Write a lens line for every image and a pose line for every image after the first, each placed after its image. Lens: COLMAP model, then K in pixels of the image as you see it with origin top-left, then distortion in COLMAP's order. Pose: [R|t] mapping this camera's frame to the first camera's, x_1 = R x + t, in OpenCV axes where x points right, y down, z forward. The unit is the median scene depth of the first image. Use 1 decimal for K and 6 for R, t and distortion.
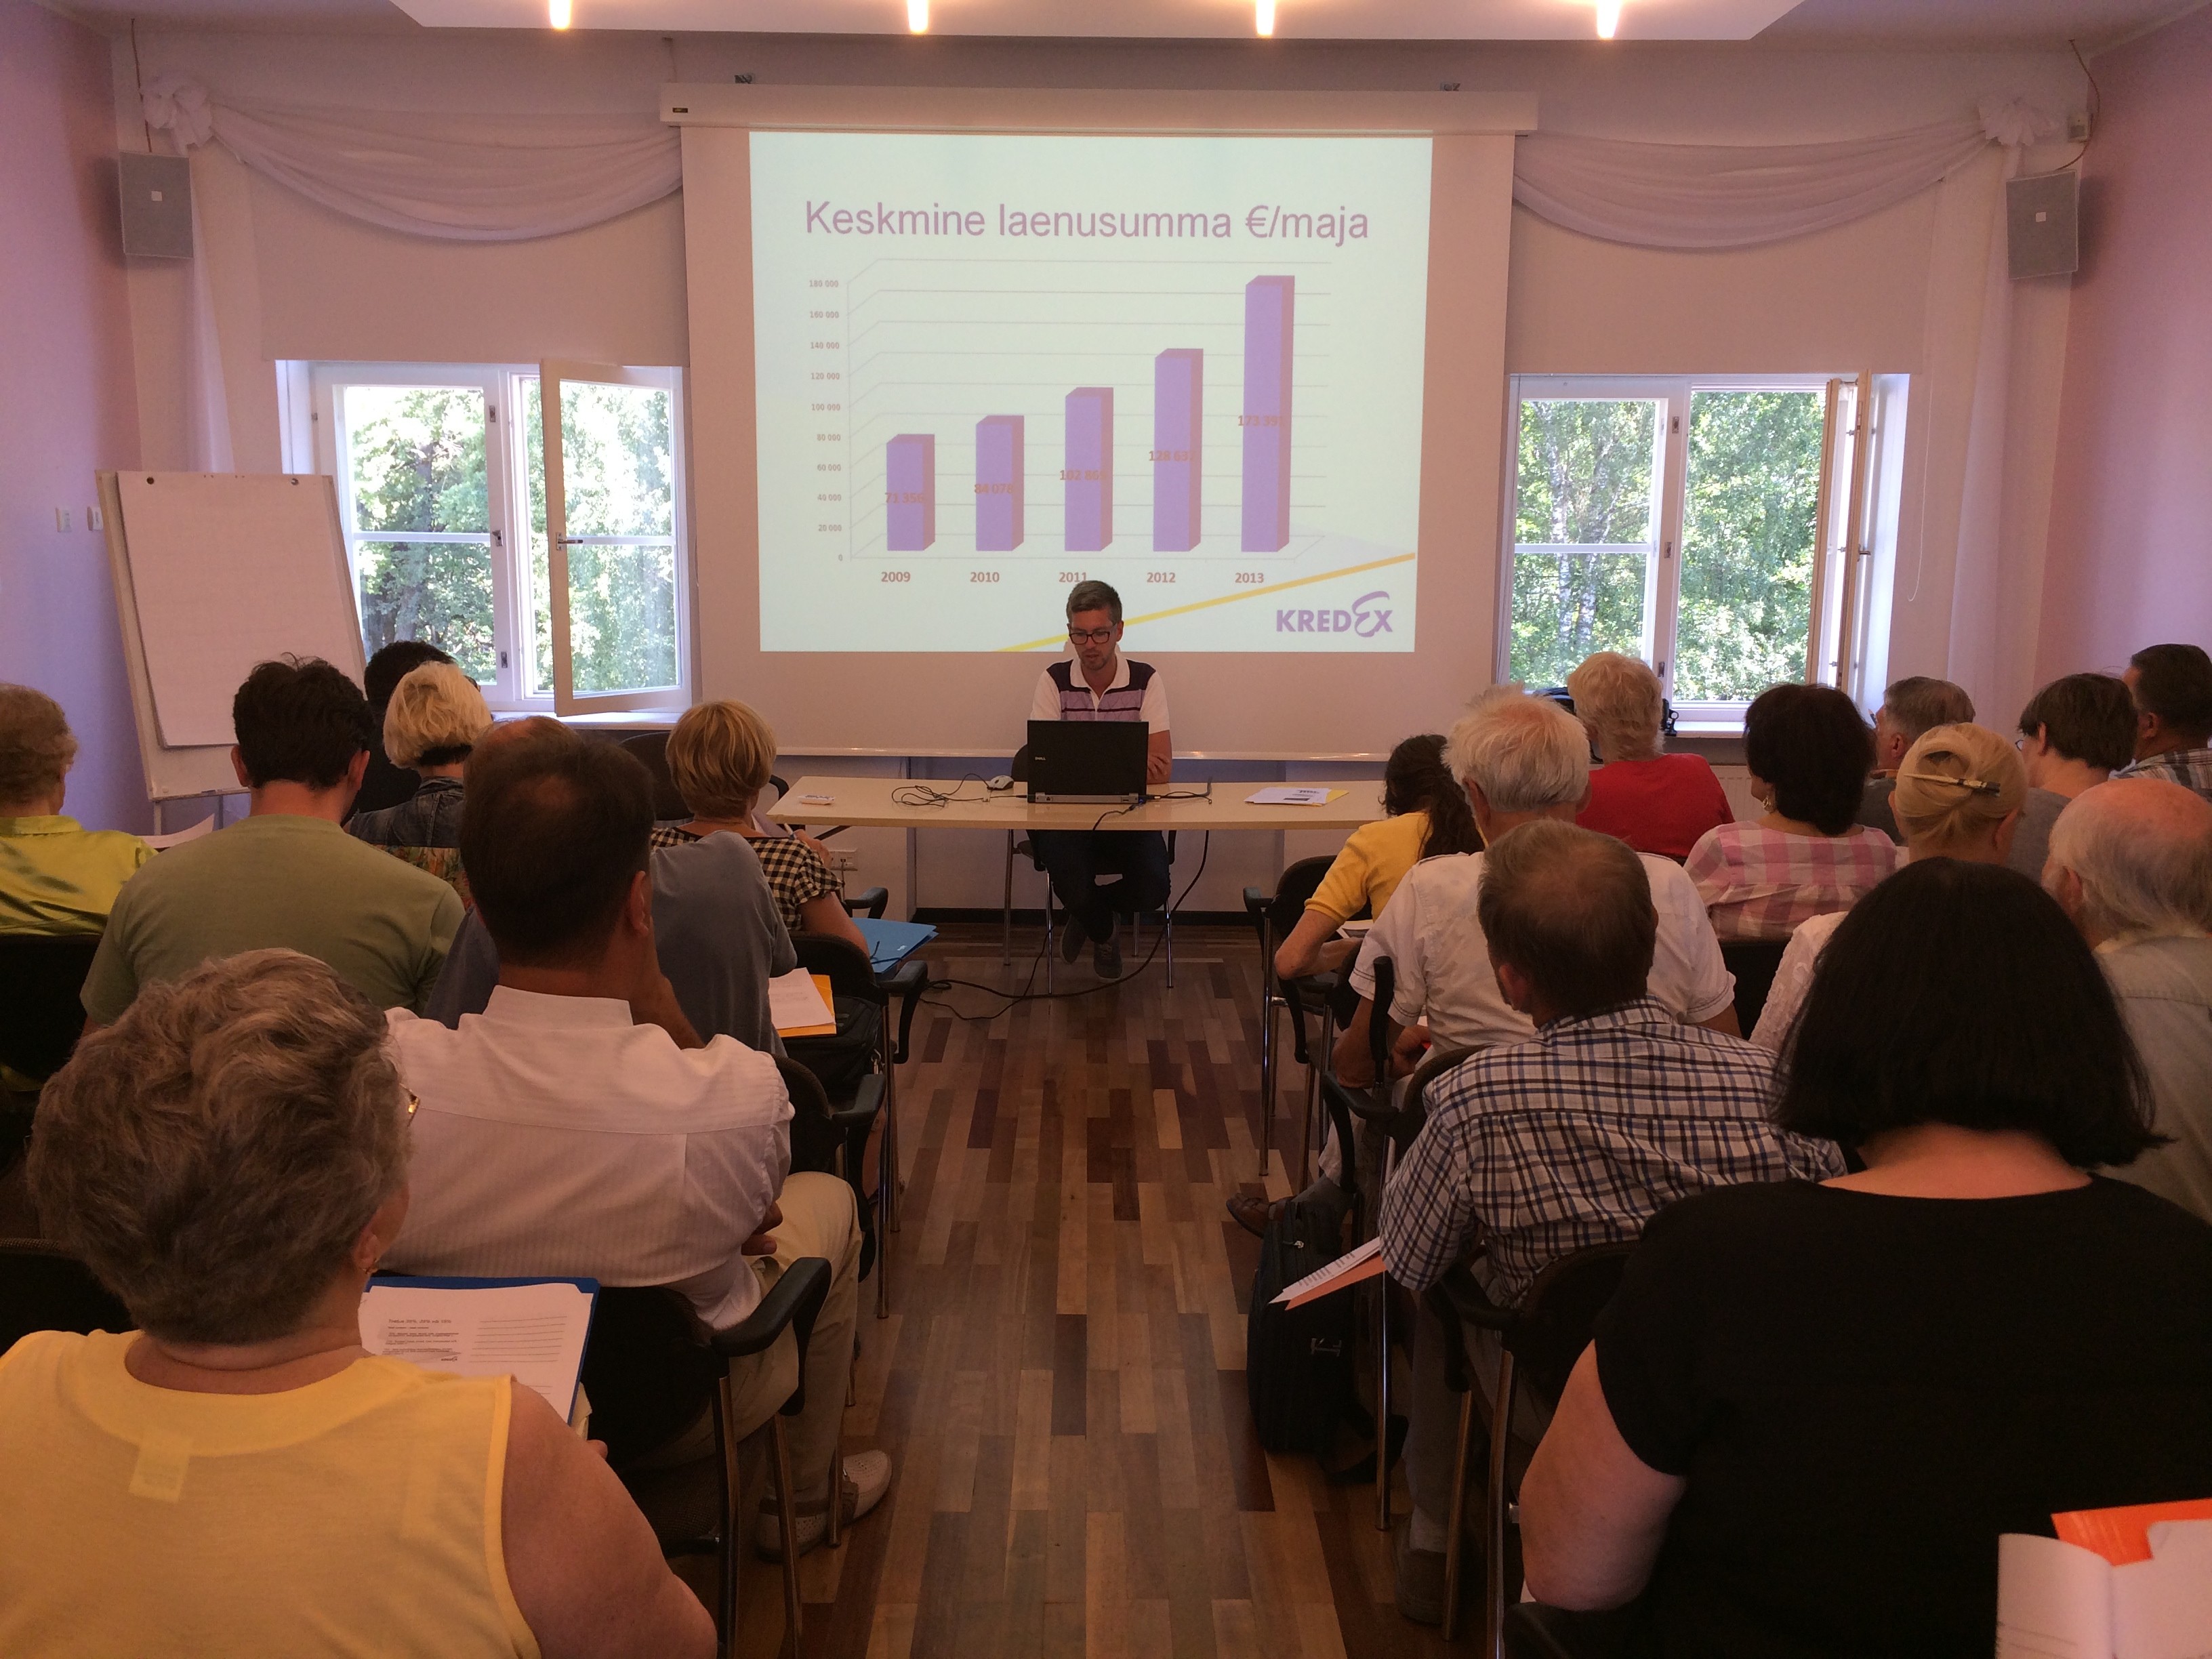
lens RADIAL K [[1779.2, 0, 1113.1], [0, 1779.2, 820.8], [0, 0, 1]] dist [-0.009441, -0.042391]
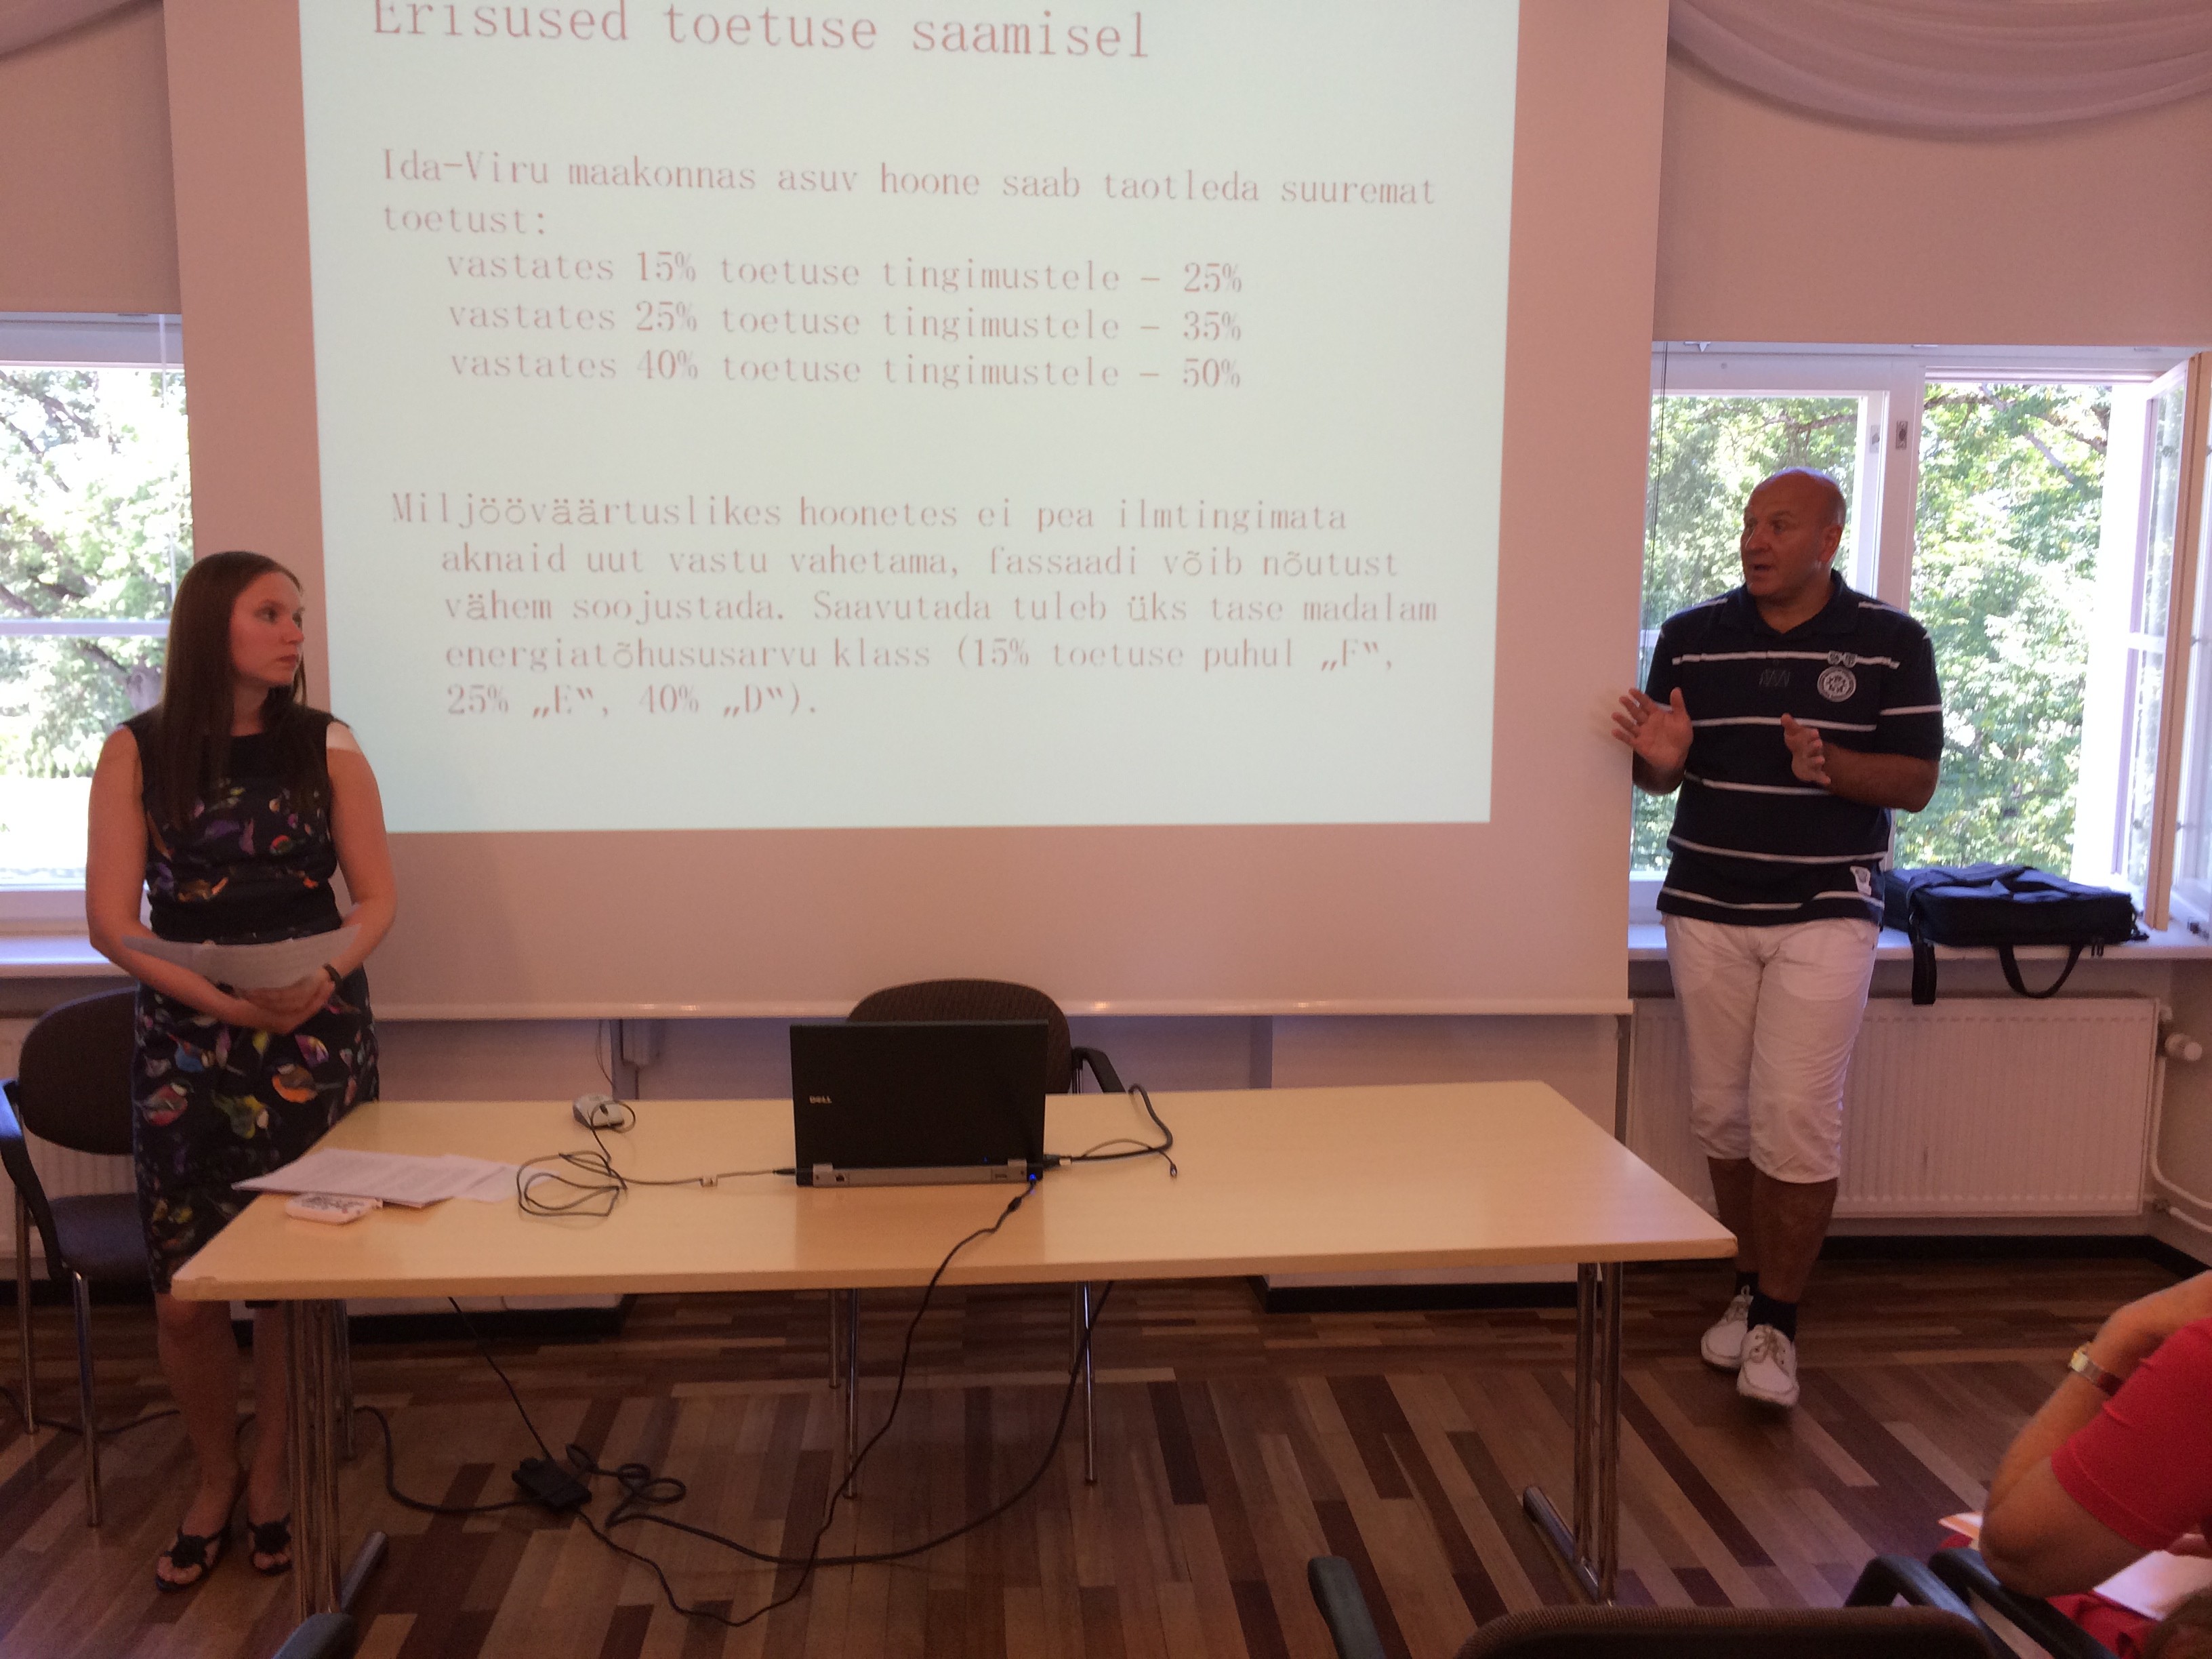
lens RADIAL K [[1779.2, 0, 1096.7], [0, 1779.2, 826.7], [0, 0, 1]] dist [-0.009441, -0.042391]
pose [[0.998309, -0.007972, 0.057576, 0.005962], [0.009464, 0.999625, -0.025694, -0.092789], [-0.057349, 0.026195, 0.998010, 0.498668]]
